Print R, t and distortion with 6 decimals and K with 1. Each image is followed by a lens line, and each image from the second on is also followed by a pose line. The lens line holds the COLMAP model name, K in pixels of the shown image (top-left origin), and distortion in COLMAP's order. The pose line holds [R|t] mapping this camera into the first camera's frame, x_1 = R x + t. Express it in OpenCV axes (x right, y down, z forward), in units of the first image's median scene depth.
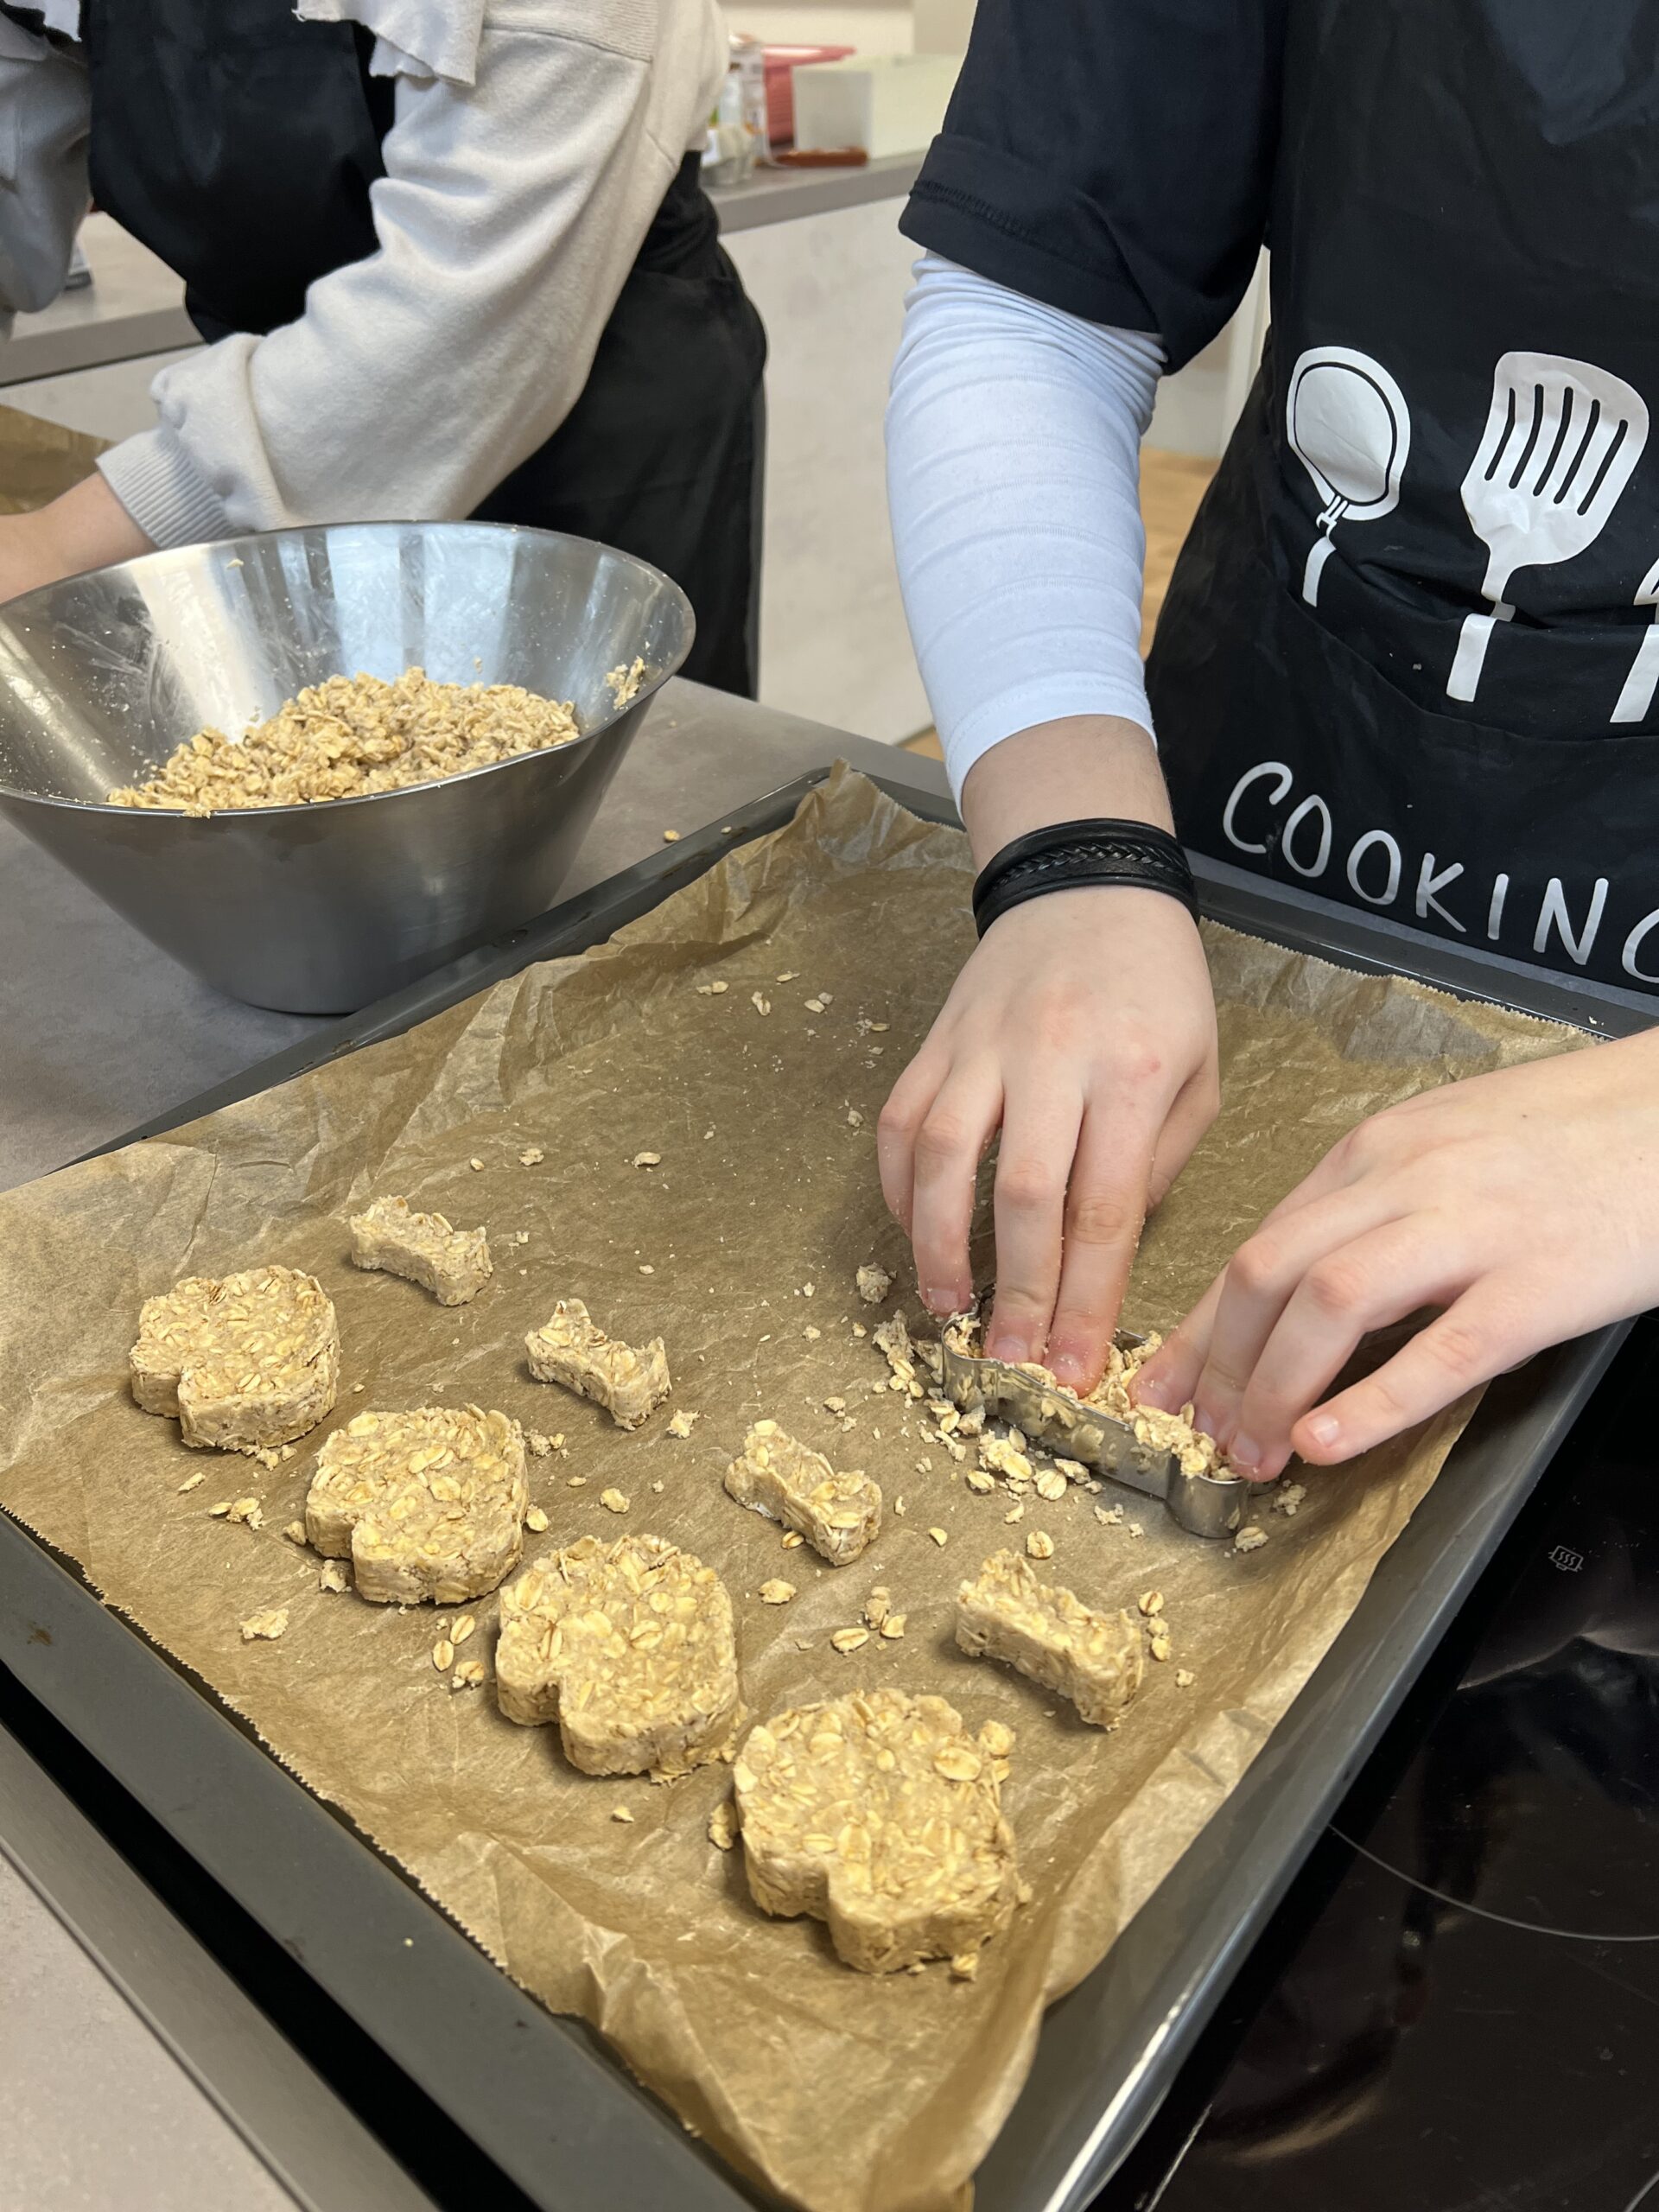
lens RADIAL K [[1706.7, 0, 830.4], [0, 1706.7, 1105.4], [0, 0, 1]] dist [-0.002090, -0.009737]
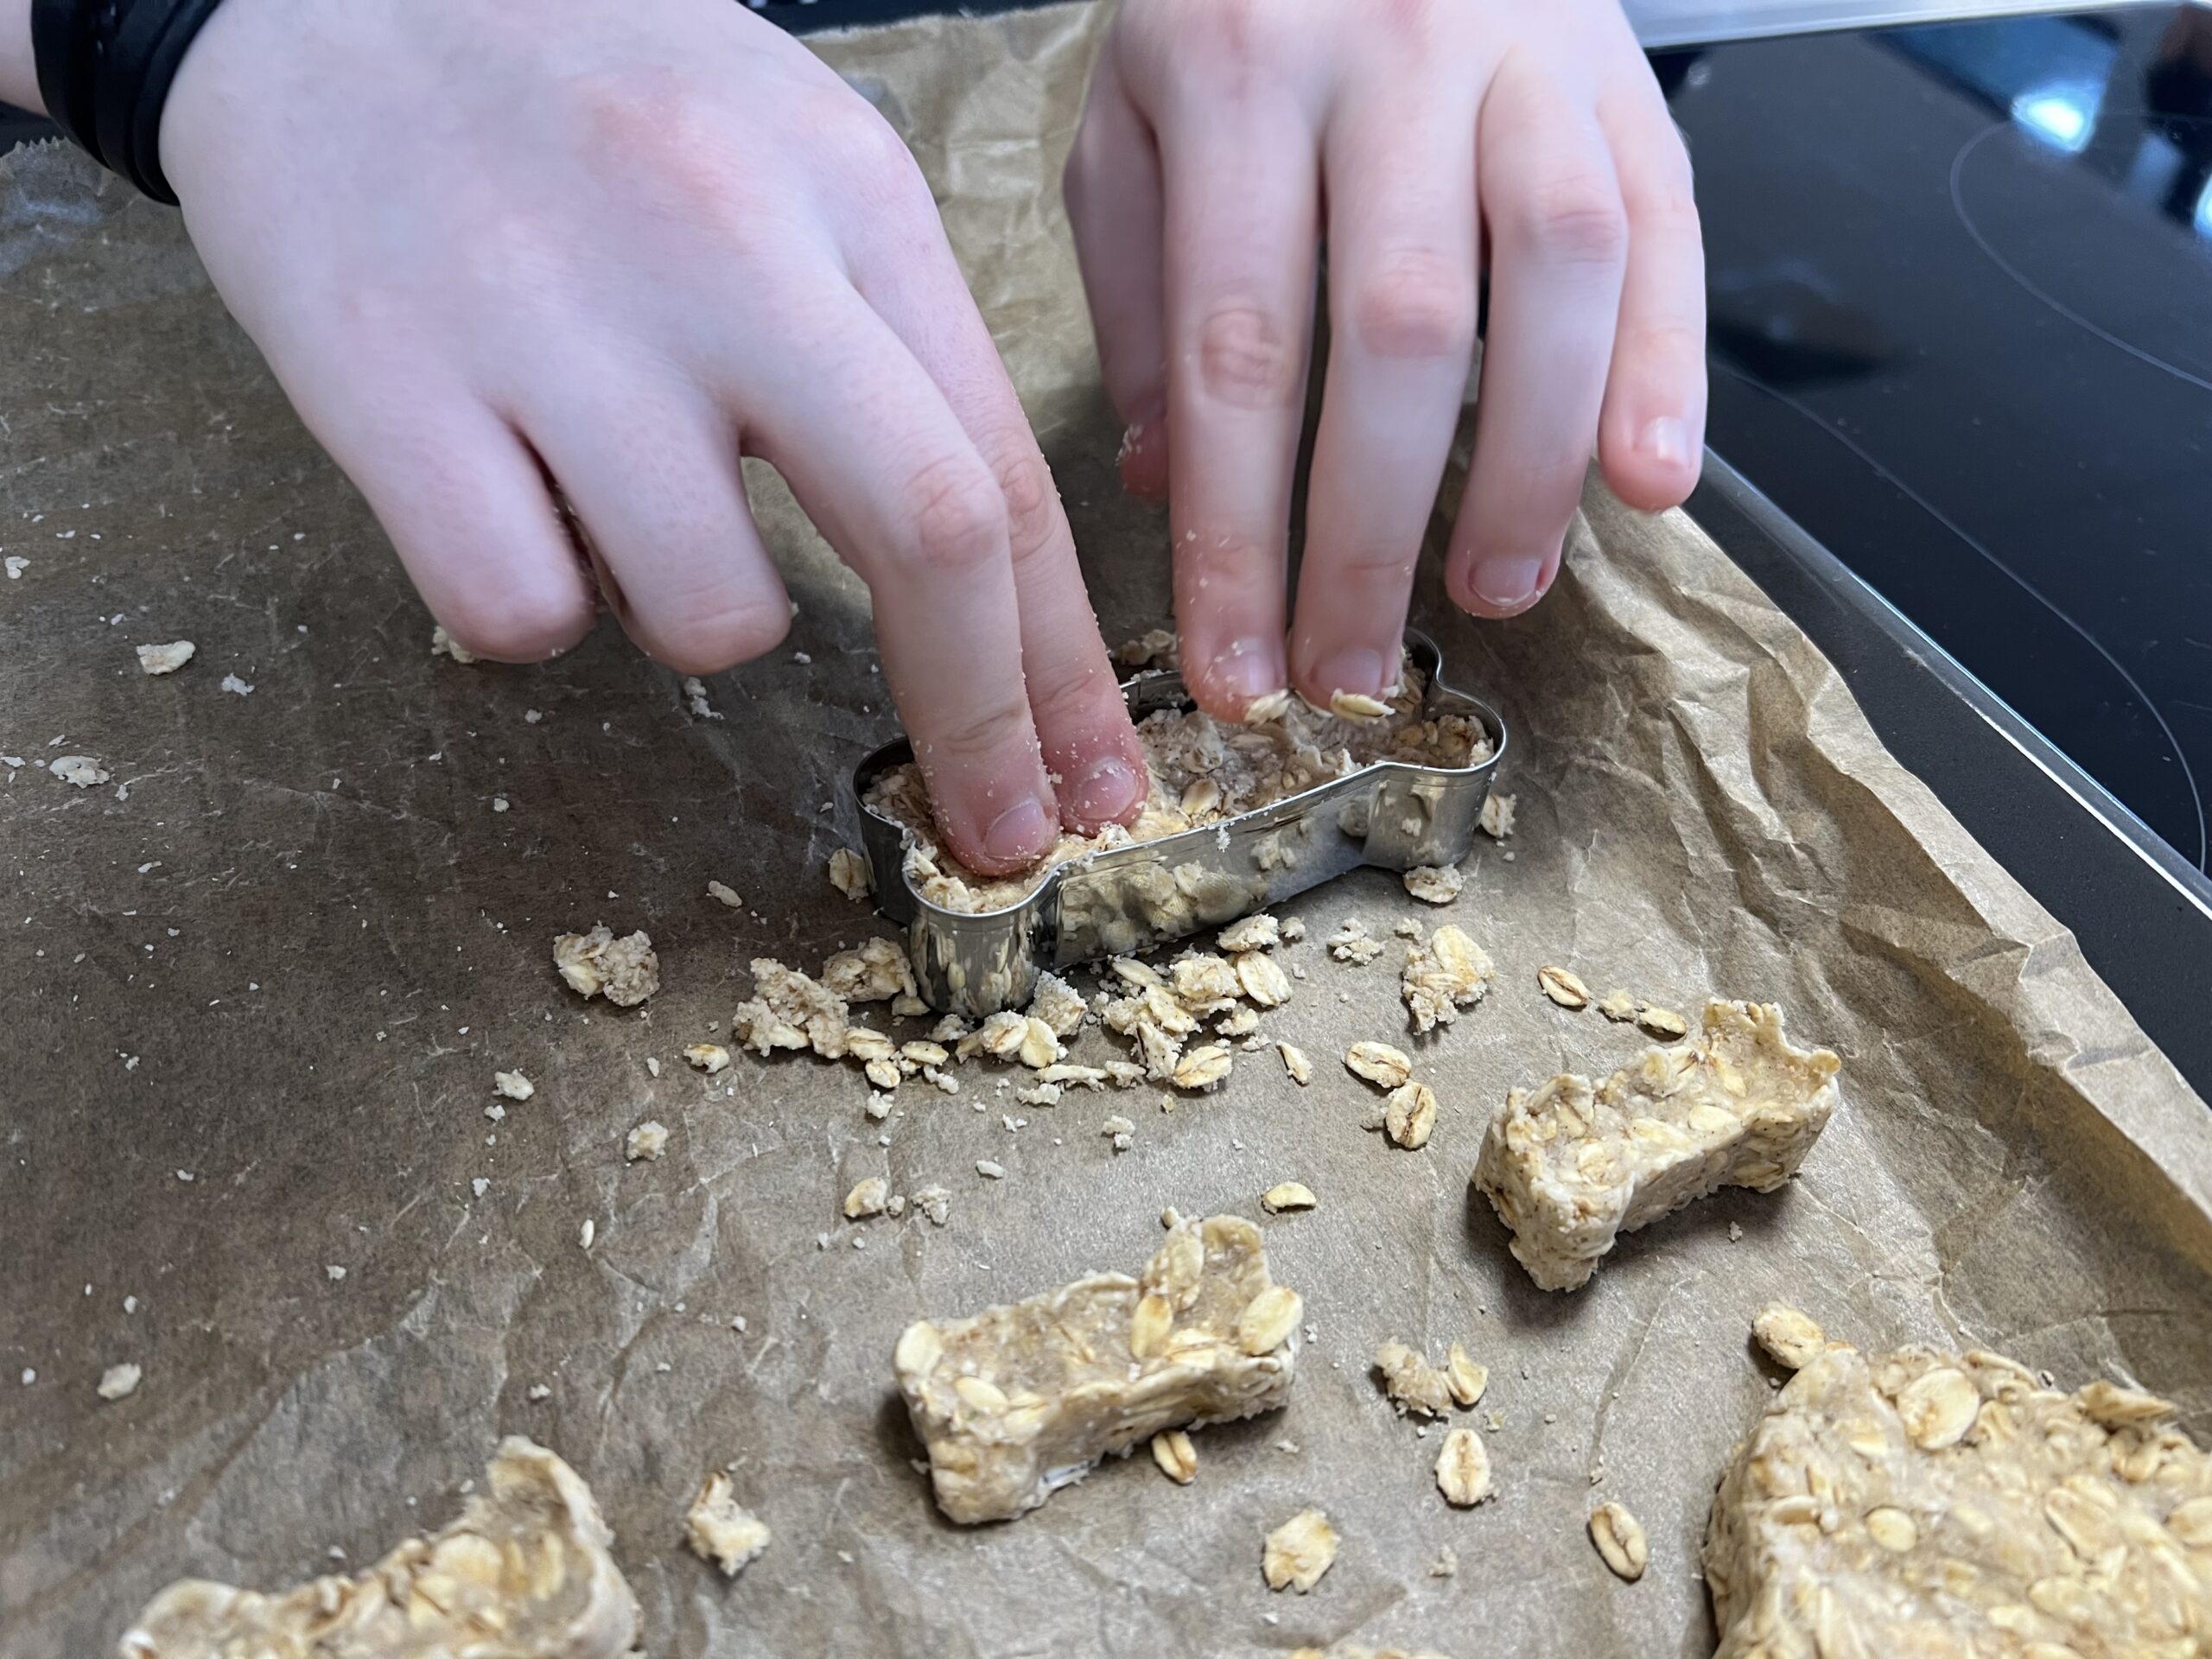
lens RADIAL K [[1706.7, 0, 1106.8], [0, 1706.7, 832.8], [0, 0, 1]] dist [-0.002090, -0.009737]
pose [[0.423165, -0.599298, 0.679539, -0.230572], [0.440097, 0.791536, 0.424011, -0.062613], [-0.791988, 0.119636, 0.598700, 0.737318]]
